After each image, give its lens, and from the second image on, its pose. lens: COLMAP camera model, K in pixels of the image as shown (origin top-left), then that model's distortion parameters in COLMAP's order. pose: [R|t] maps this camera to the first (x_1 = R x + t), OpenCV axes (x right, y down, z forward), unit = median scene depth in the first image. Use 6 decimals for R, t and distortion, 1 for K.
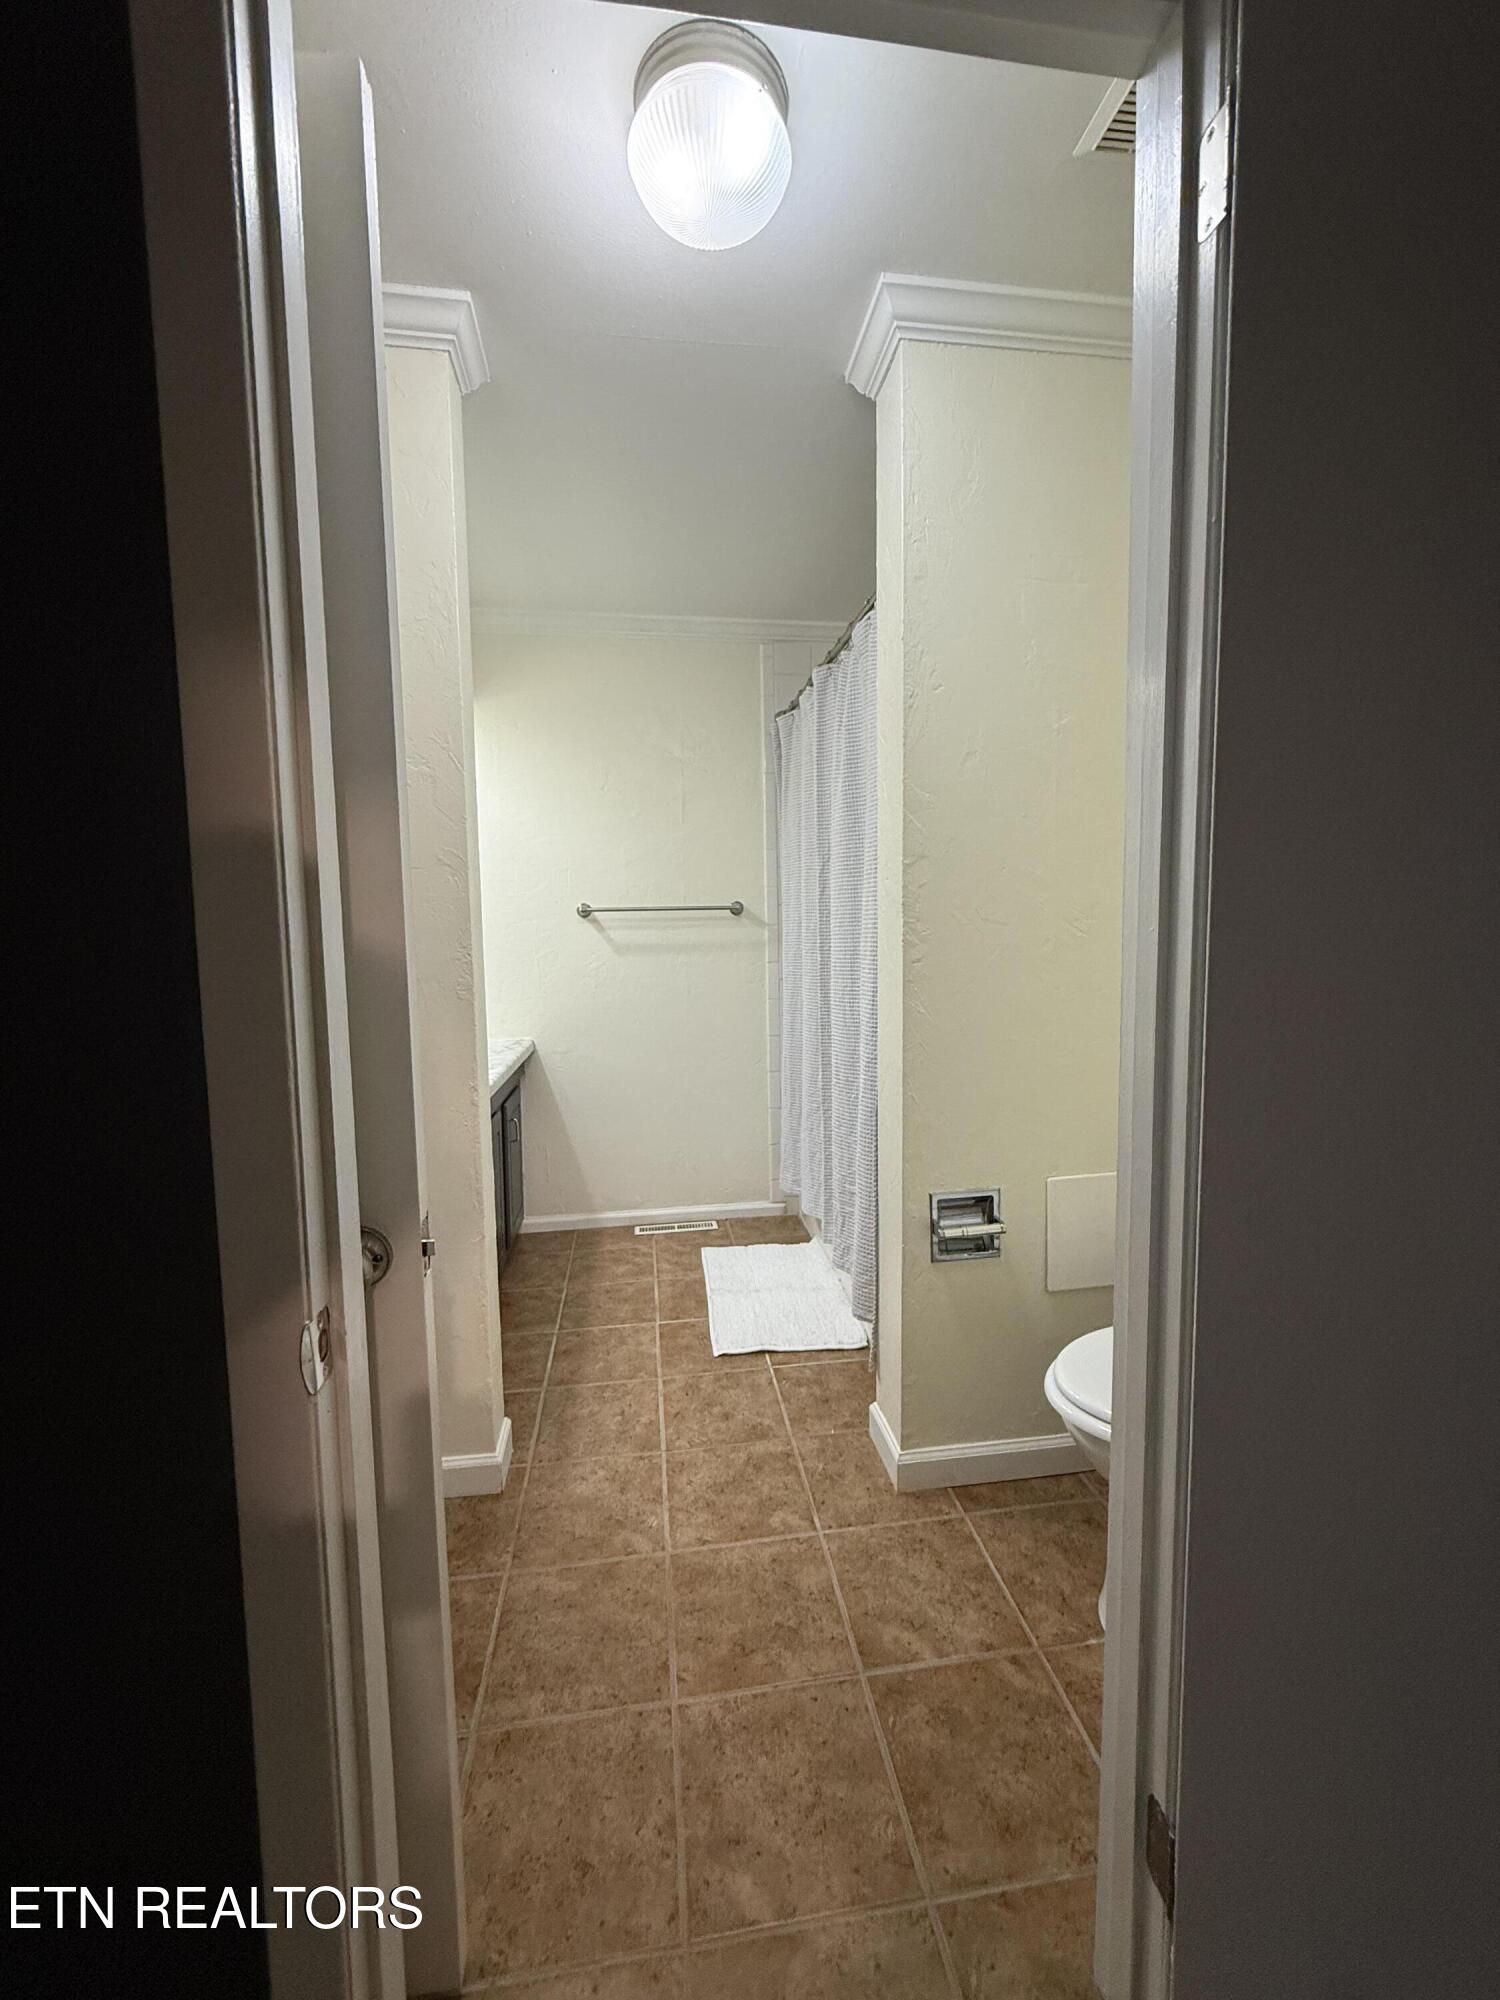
lens RADIAL K [[787.9, 0, 750.0], [0, 787.9, 1000.0], [0, 0, 1]] dist [0.000799, 0.000054]
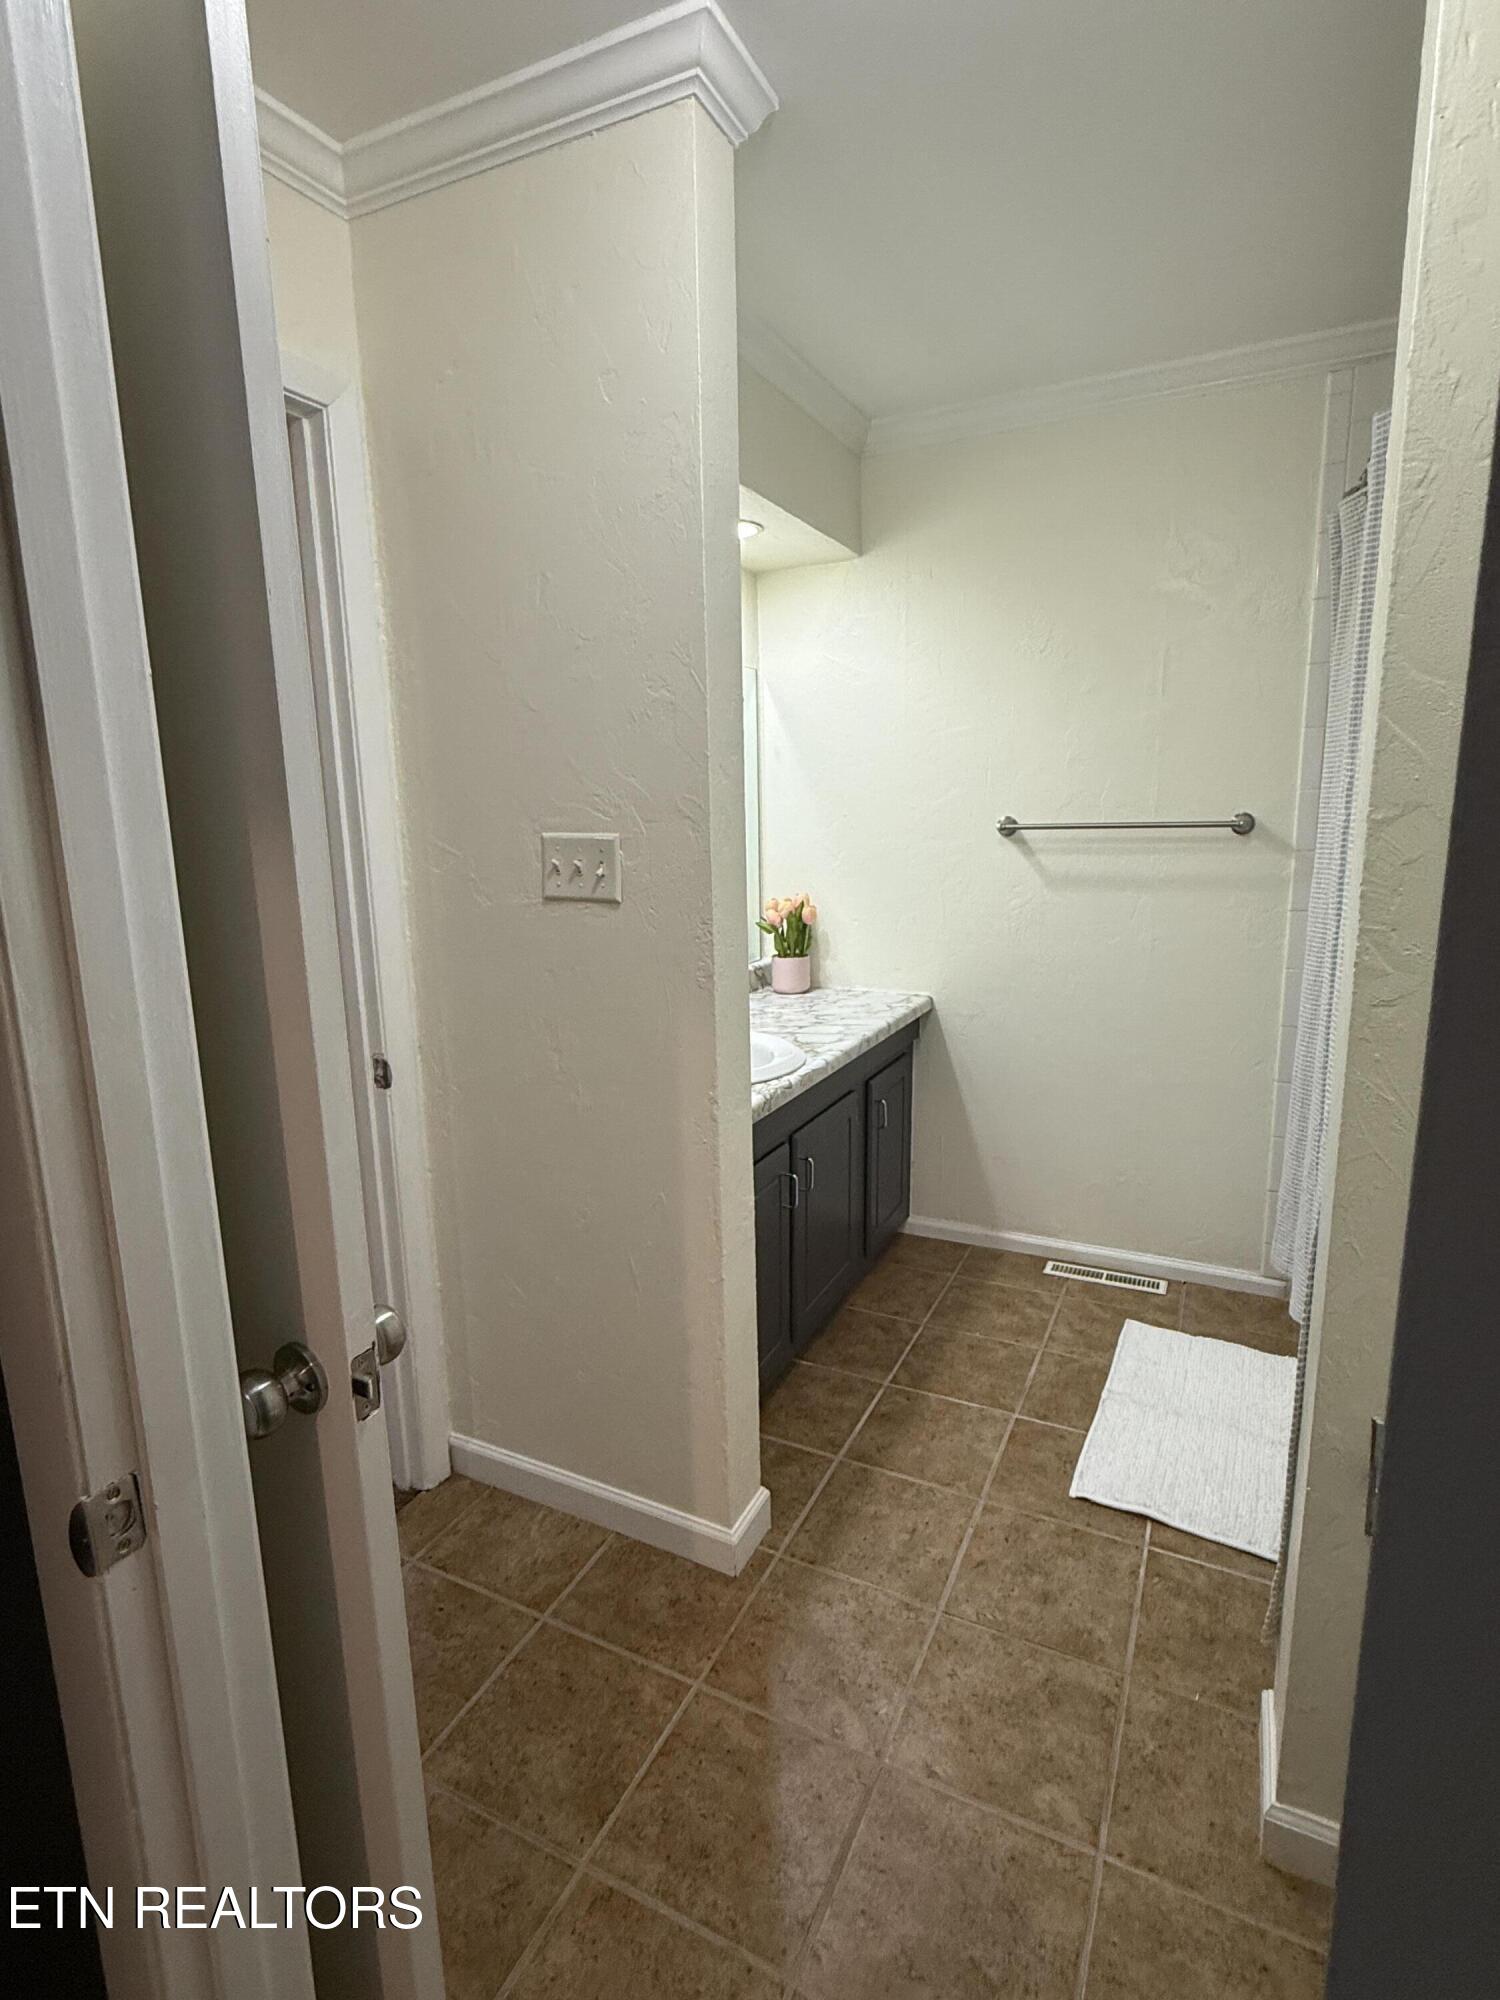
lens RADIAL K [[987.4, 0, 750.0], [0, 987.4, 1000.0], [0, 0, 1]] dist [0.000837, -0.001403]
pose [[0.826812, 0.105682, -0.552461, 0.168858], [-0.044386, 0.991387, 0.123217, -0.086144], [0.560724, -0.077356, 0.824381, 0.162076]]
